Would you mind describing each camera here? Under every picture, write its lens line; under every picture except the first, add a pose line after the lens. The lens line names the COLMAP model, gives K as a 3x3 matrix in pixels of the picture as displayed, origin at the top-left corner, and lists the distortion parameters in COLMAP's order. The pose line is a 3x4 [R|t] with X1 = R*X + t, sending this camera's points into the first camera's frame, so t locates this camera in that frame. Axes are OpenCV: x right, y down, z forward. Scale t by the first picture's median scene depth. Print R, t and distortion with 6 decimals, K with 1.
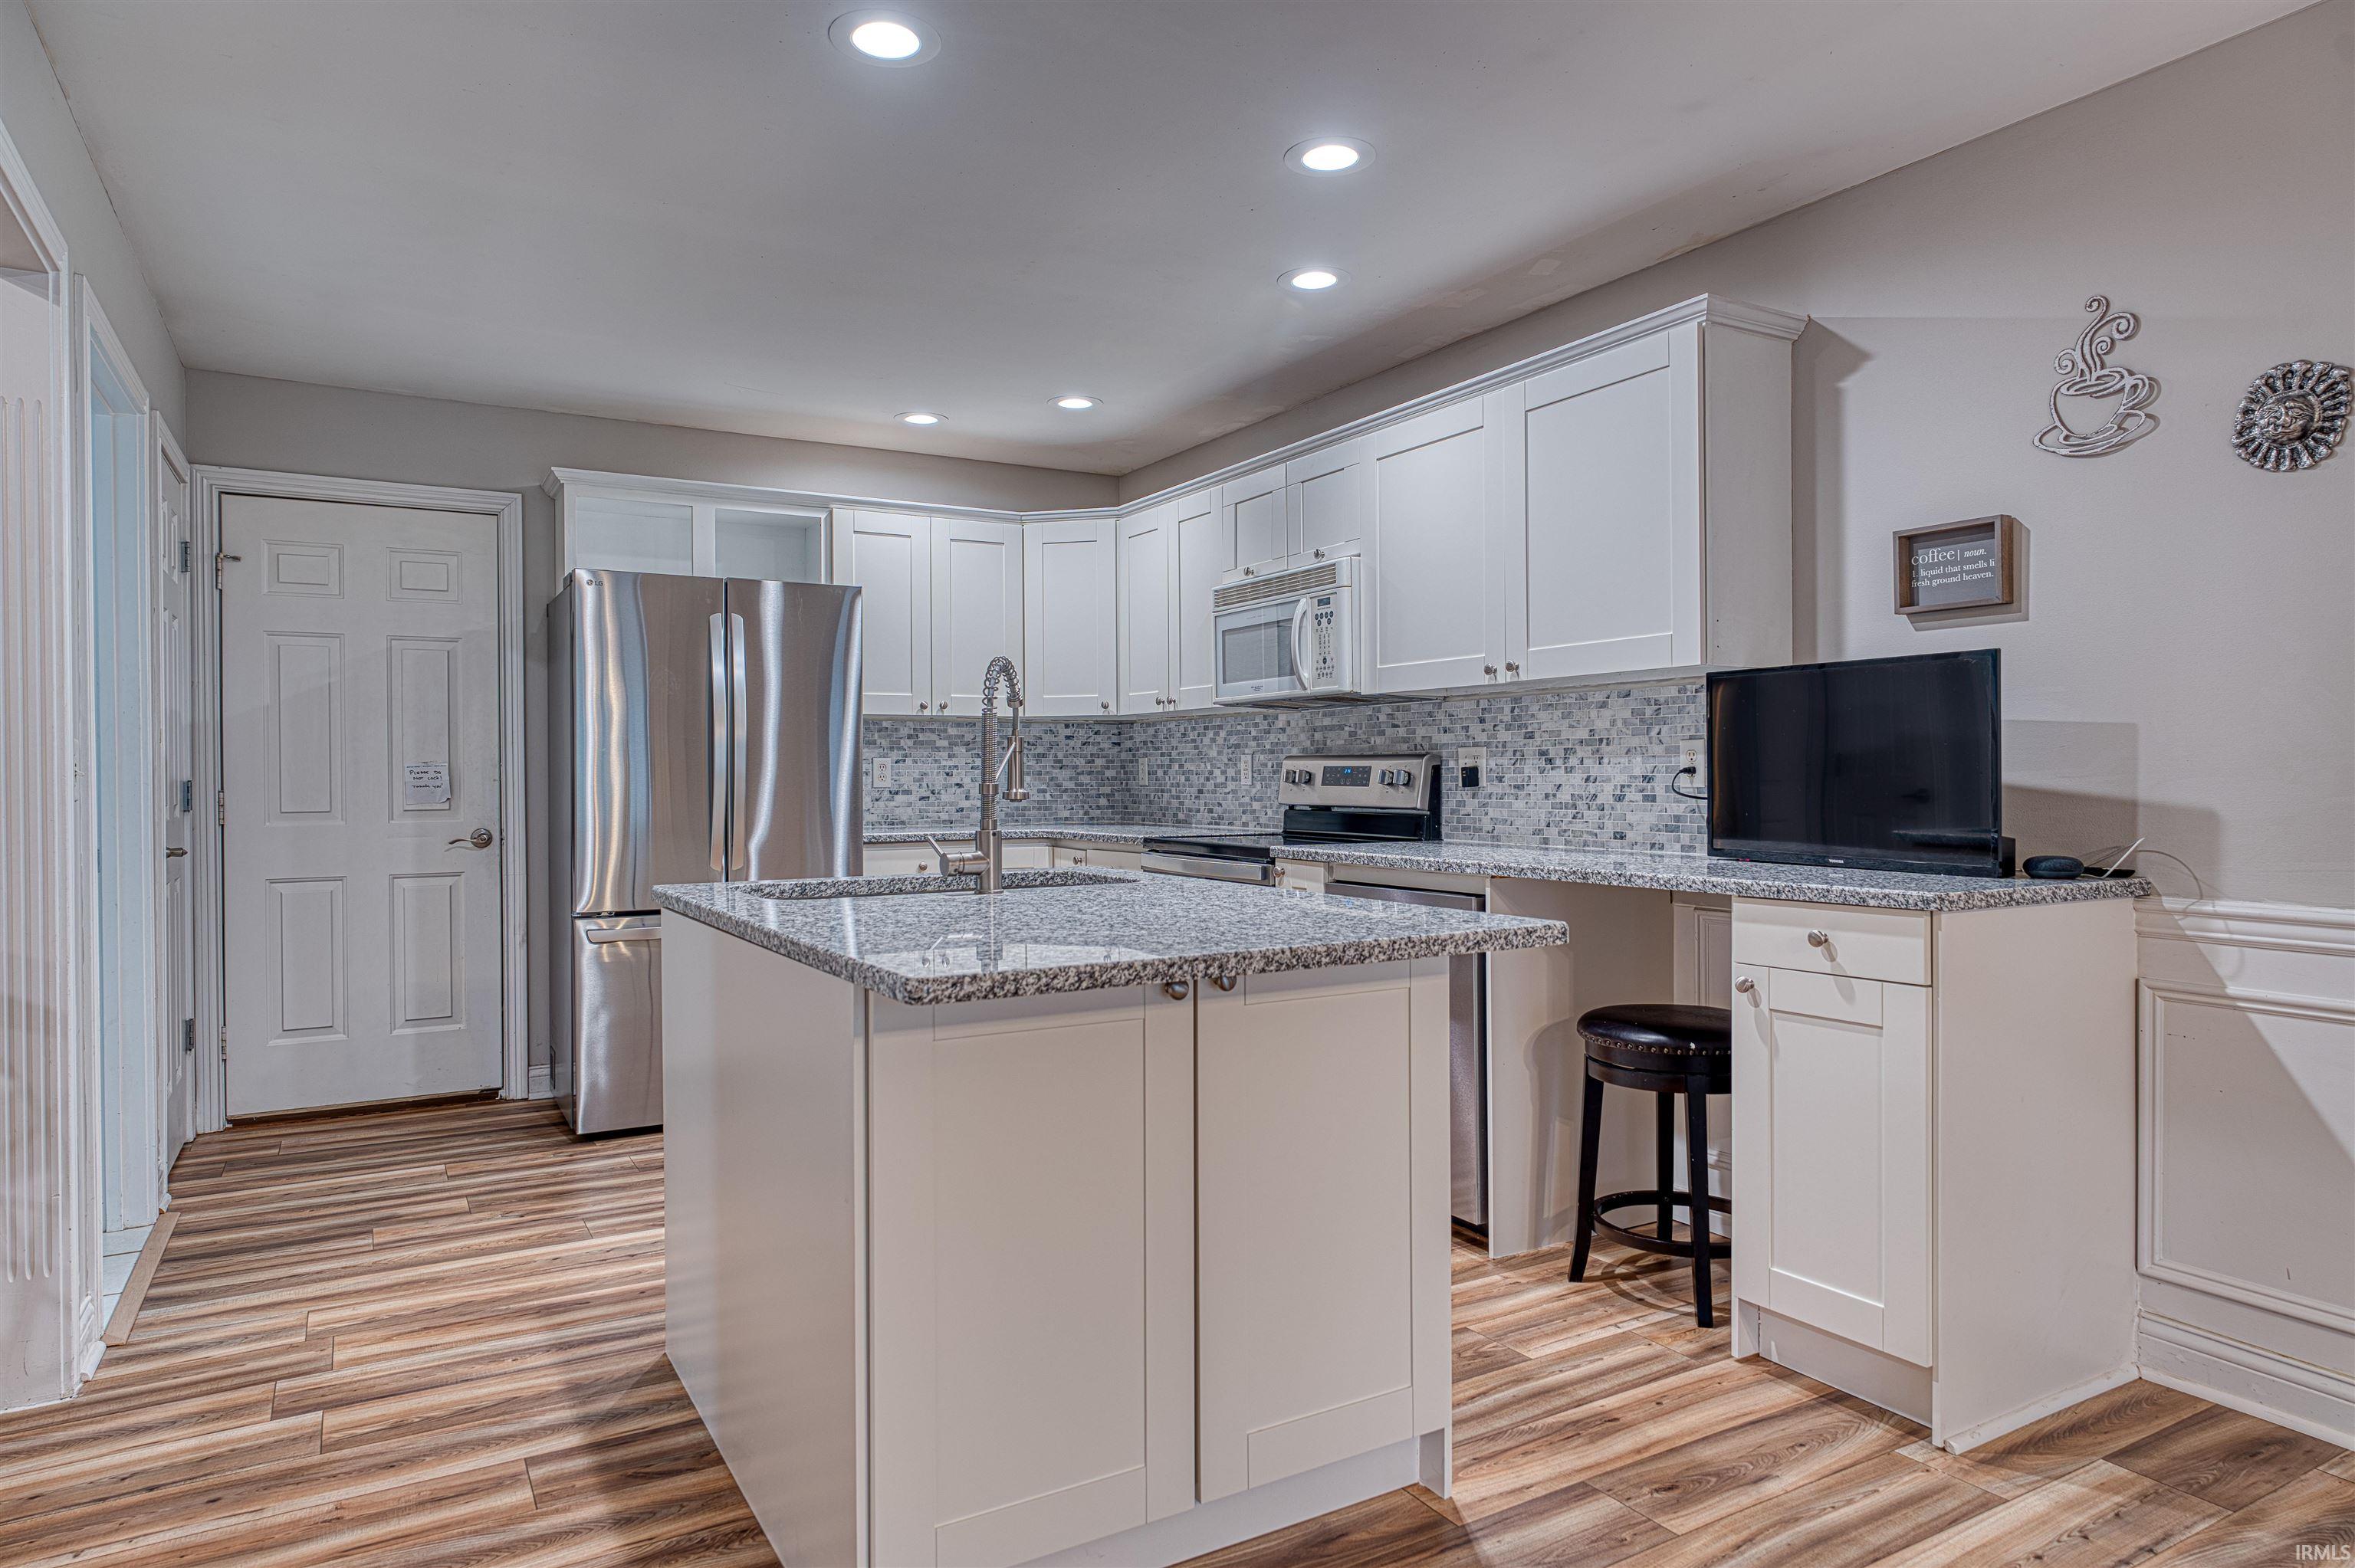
lens RADIAL K [[1402.0, 0, 1175.5], [0, 1402.0, 778.5], [0, 0, 1]] dist [-0.001497, -0.001460]
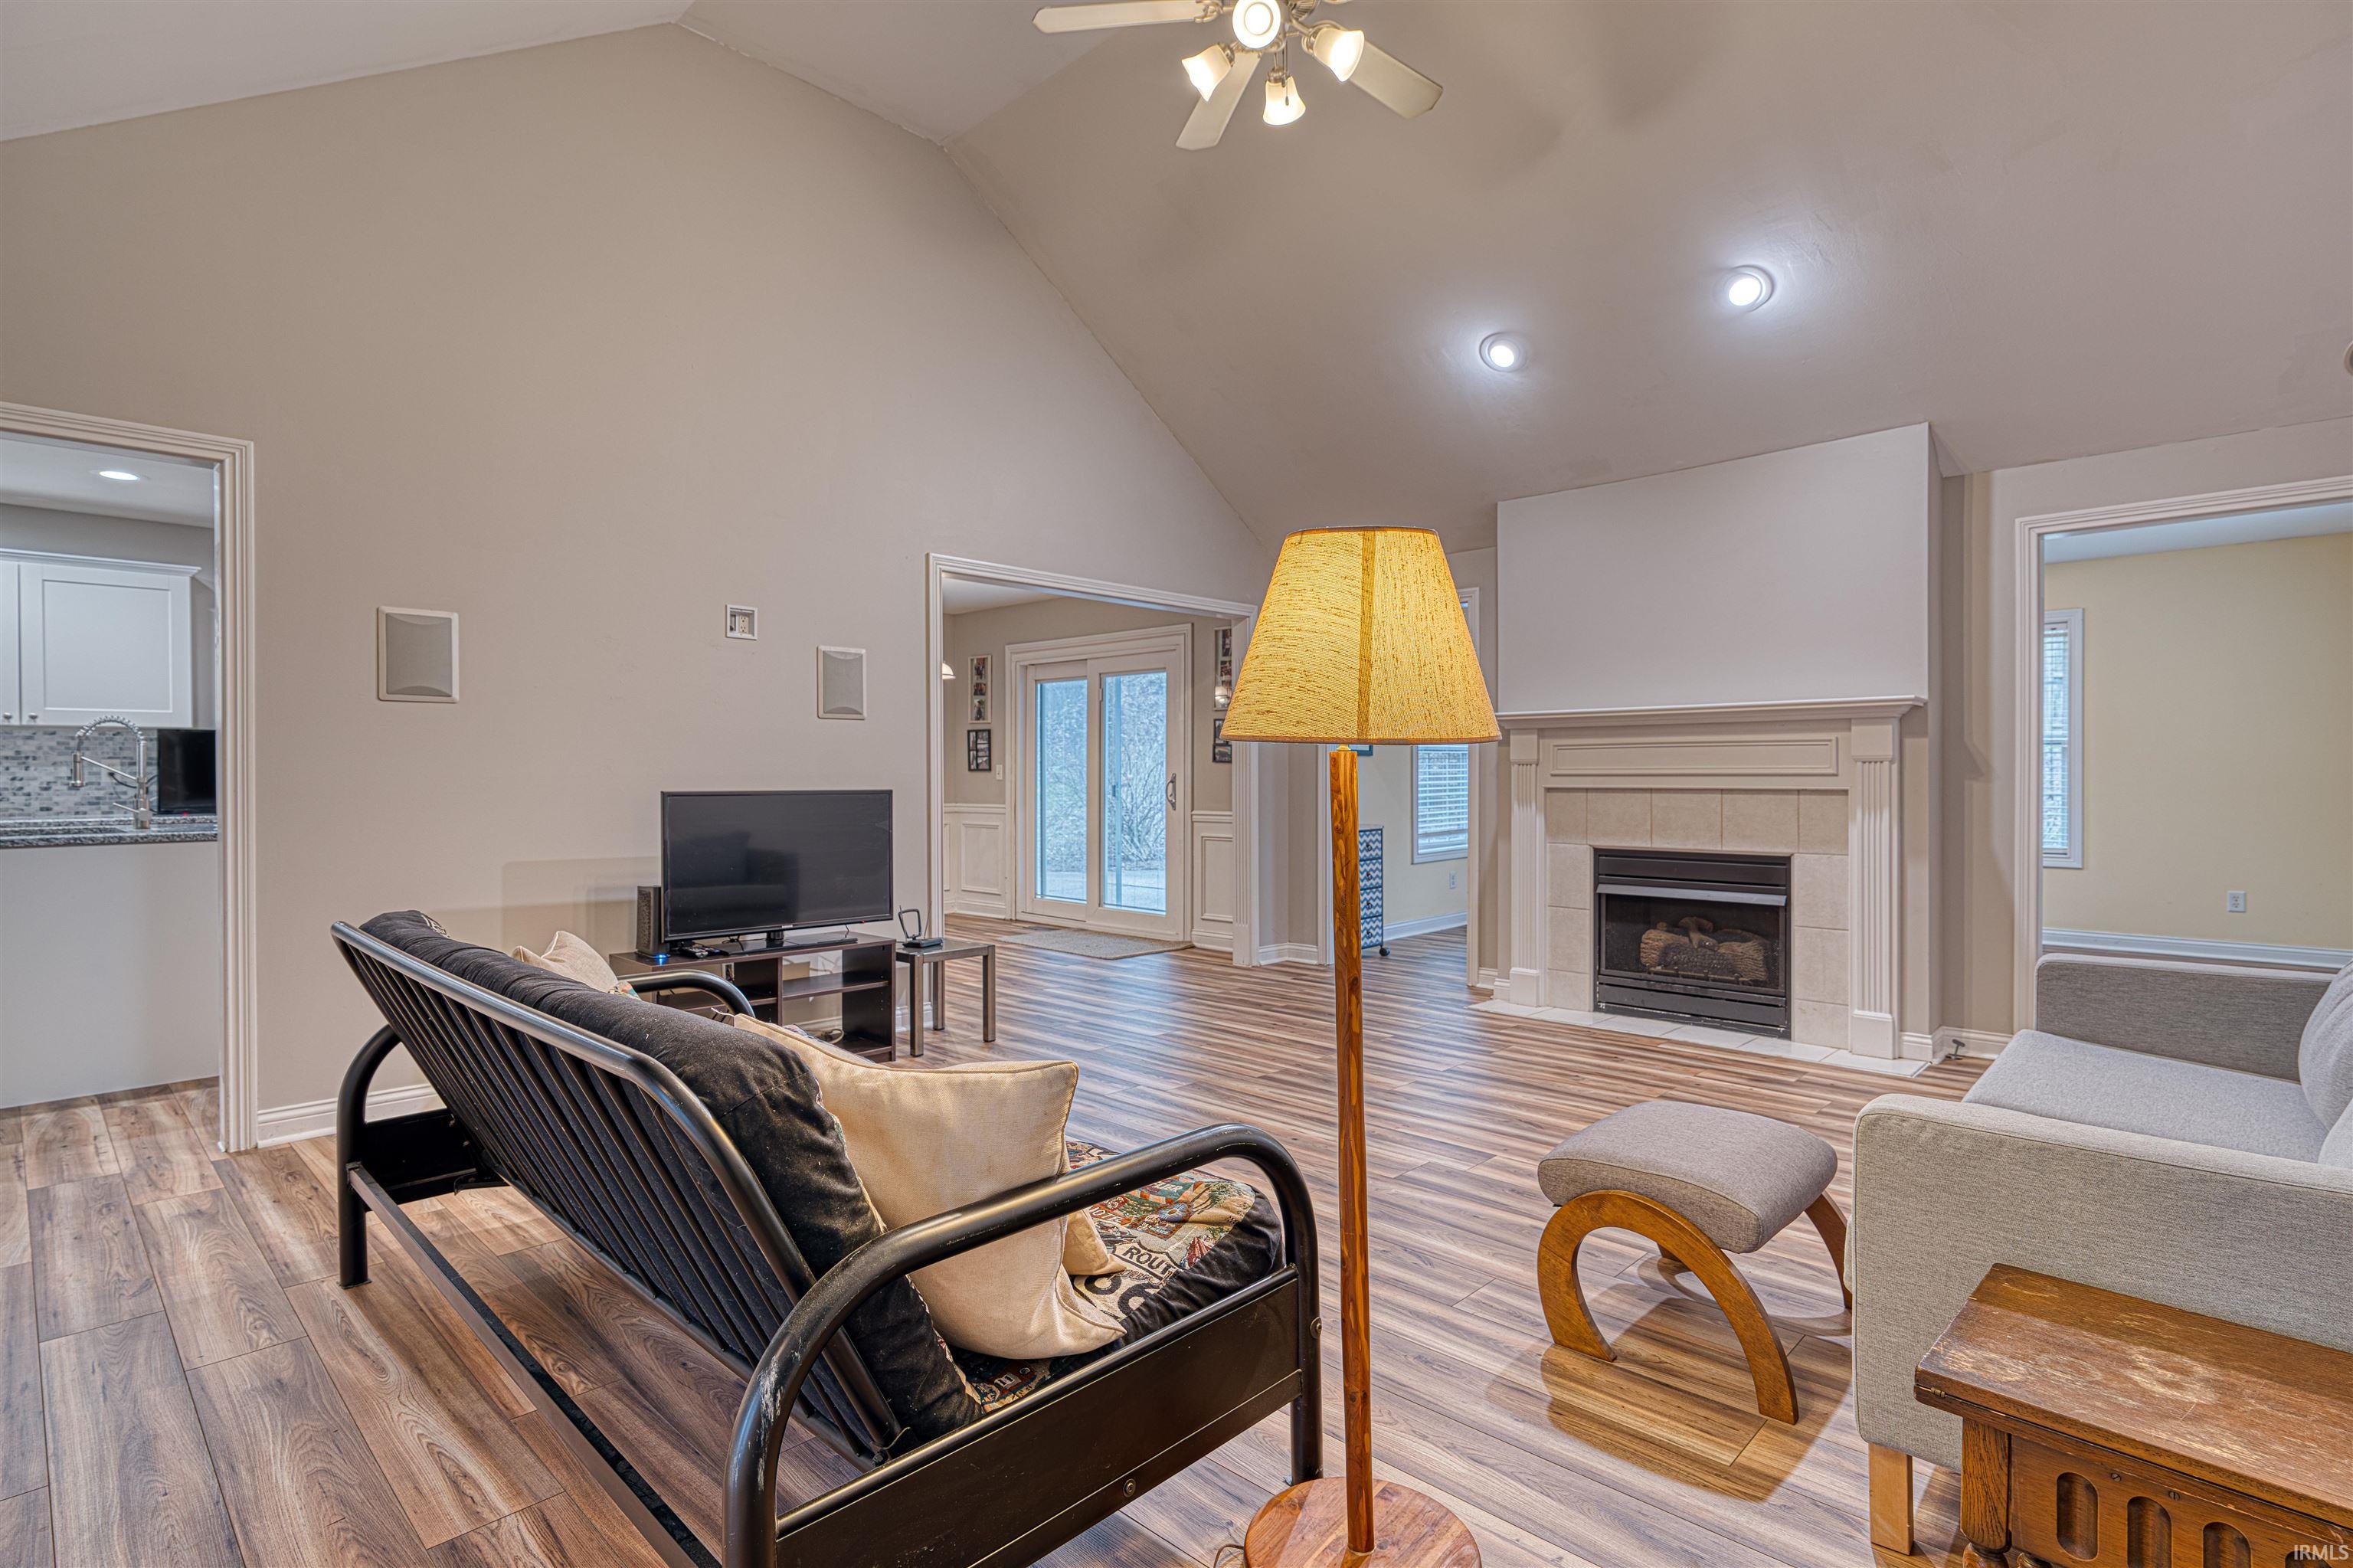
lens RADIAL K [[1156.3, 0, 1179.3], [0, 1156.3, 781.4], [0, 0, 1]] dist [-0.006825, 0.002811]
pose [[-0.269576, 0.000048, 0.962979, -1.395657], [0.007739, 0.999968, 0.002116, 0.011231], [-0.962948, 0.008023, -0.269567, -0.029114]]
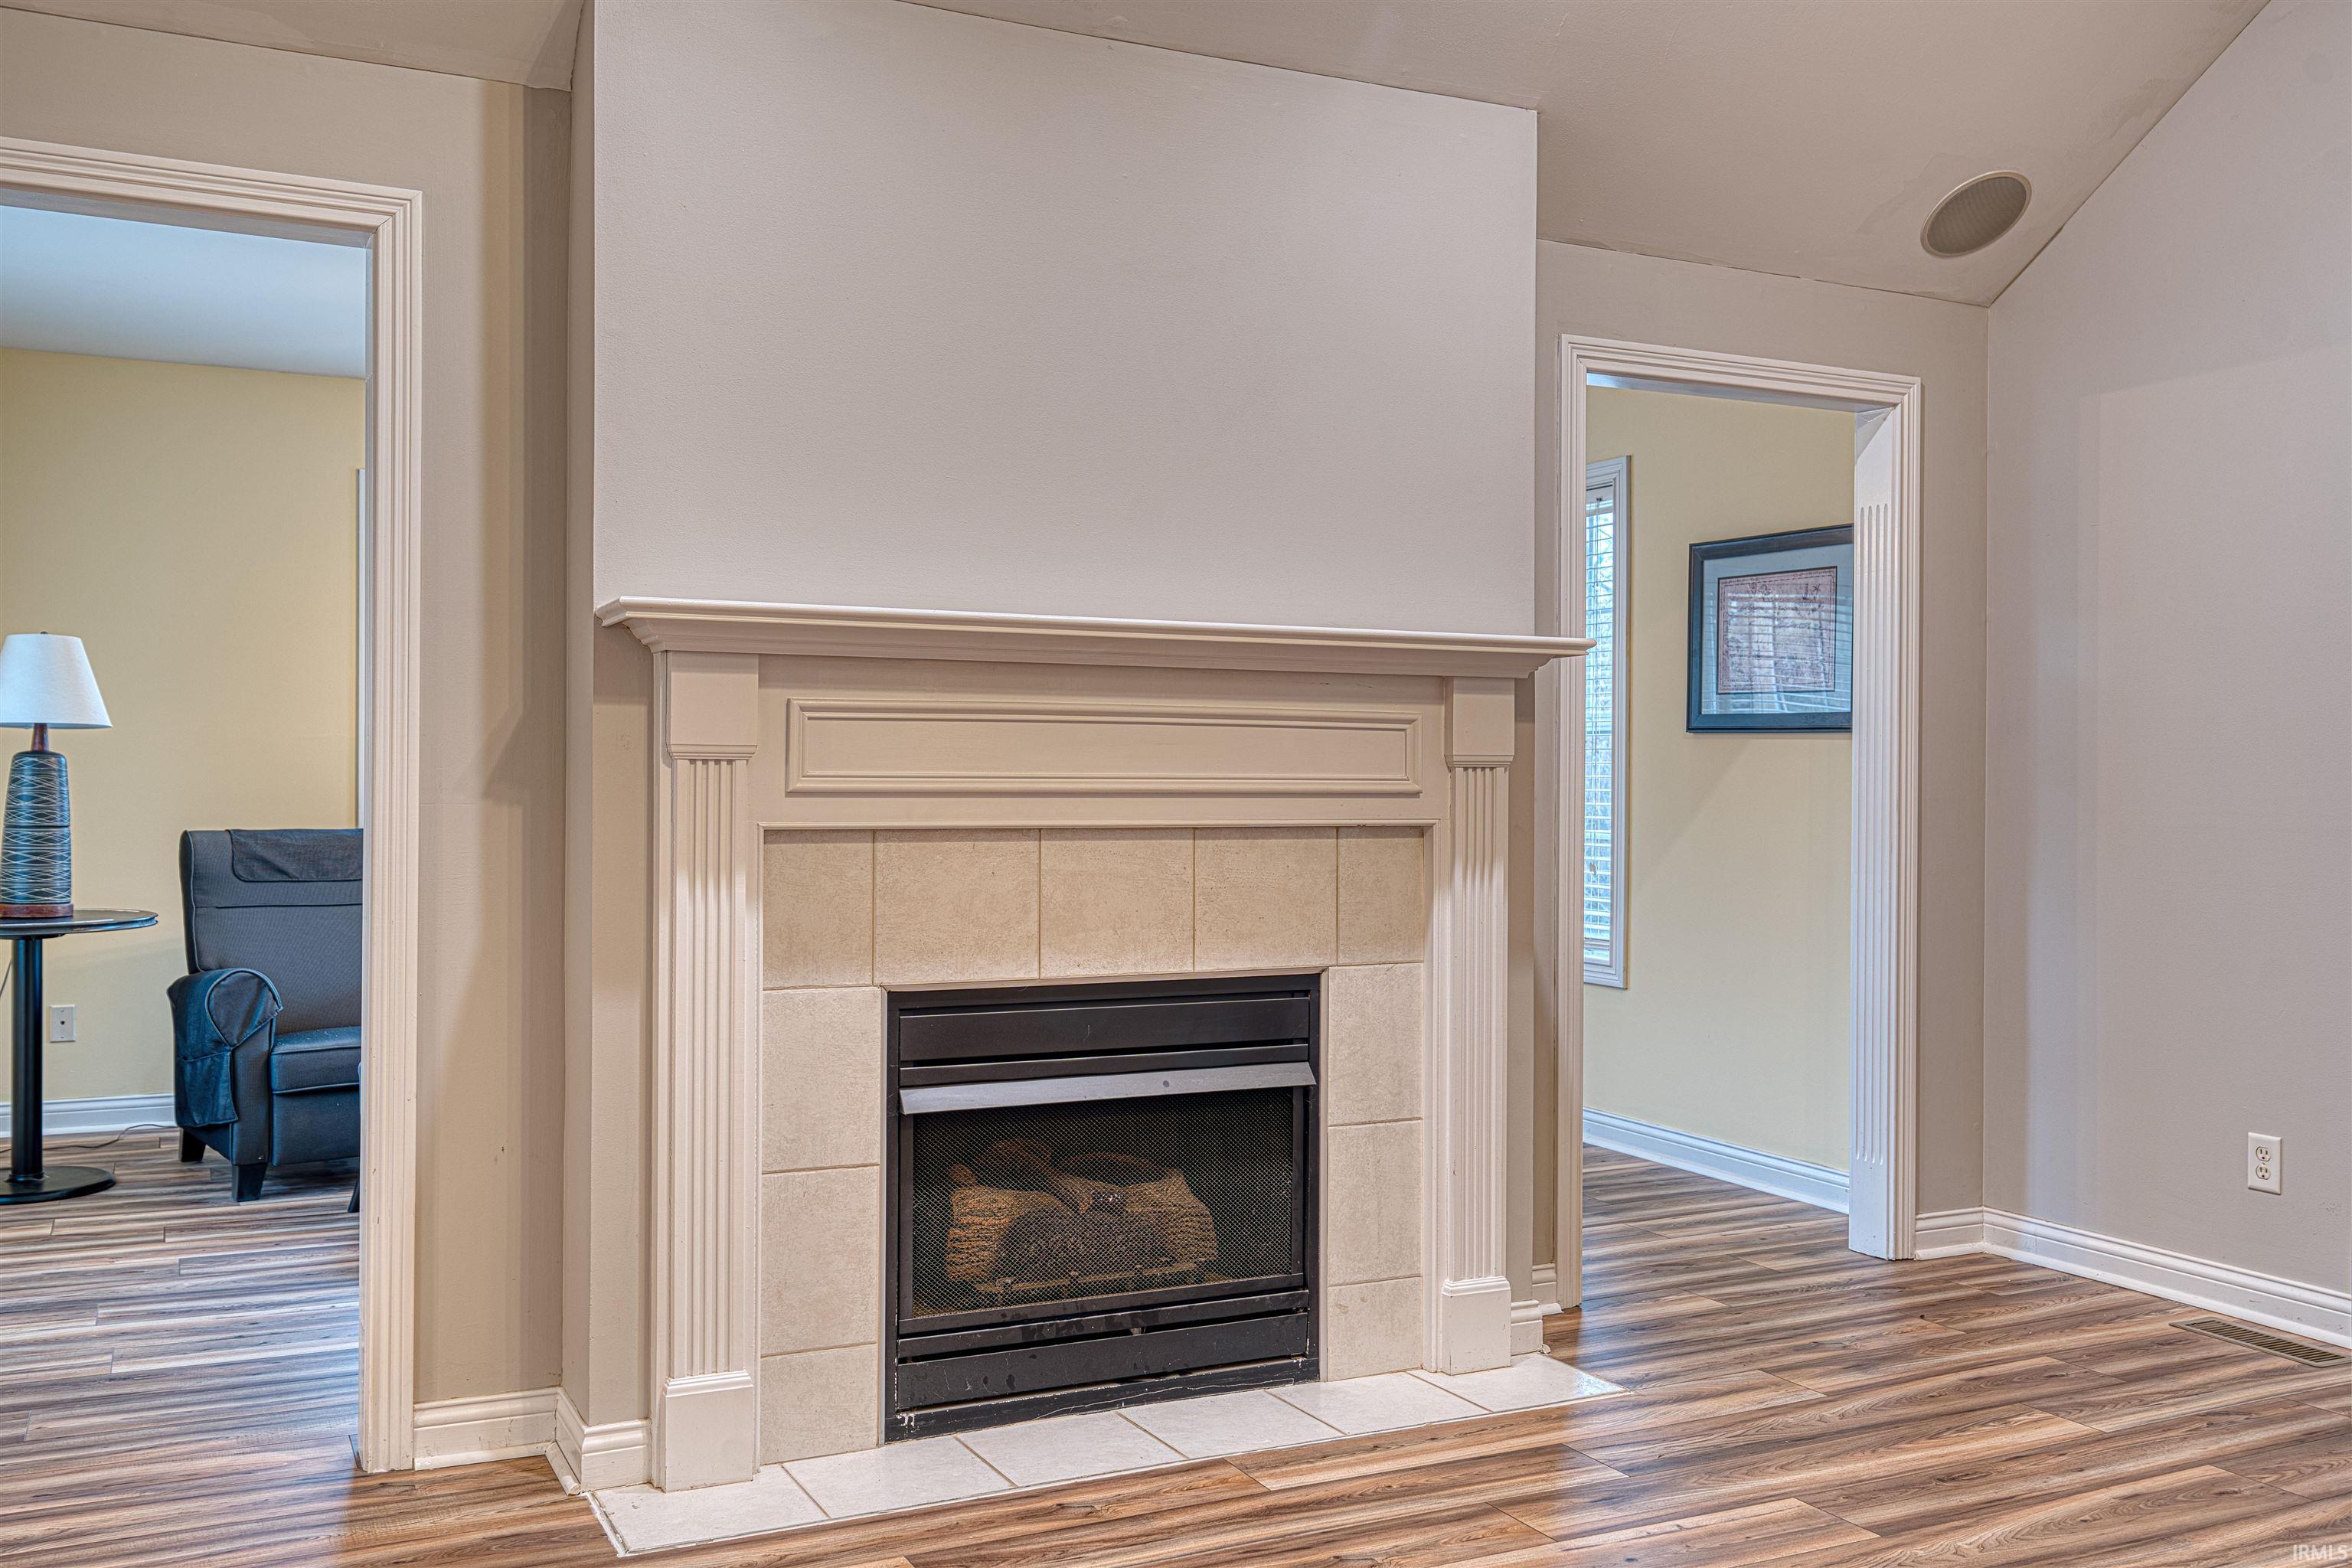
lens RADIAL K [[2070.1, 0, 1185.4], [0, 2070.1, 778.7], [0, 0, 1]] dist [0.004092, 0.017210]
pose [[-0.997961, -0.001328, 0.063817, -0.427416], [-0.001204, 0.999997, 0.001985, 0.002780], [-0.063819, 0.001904, -0.997960, 0.013209]]
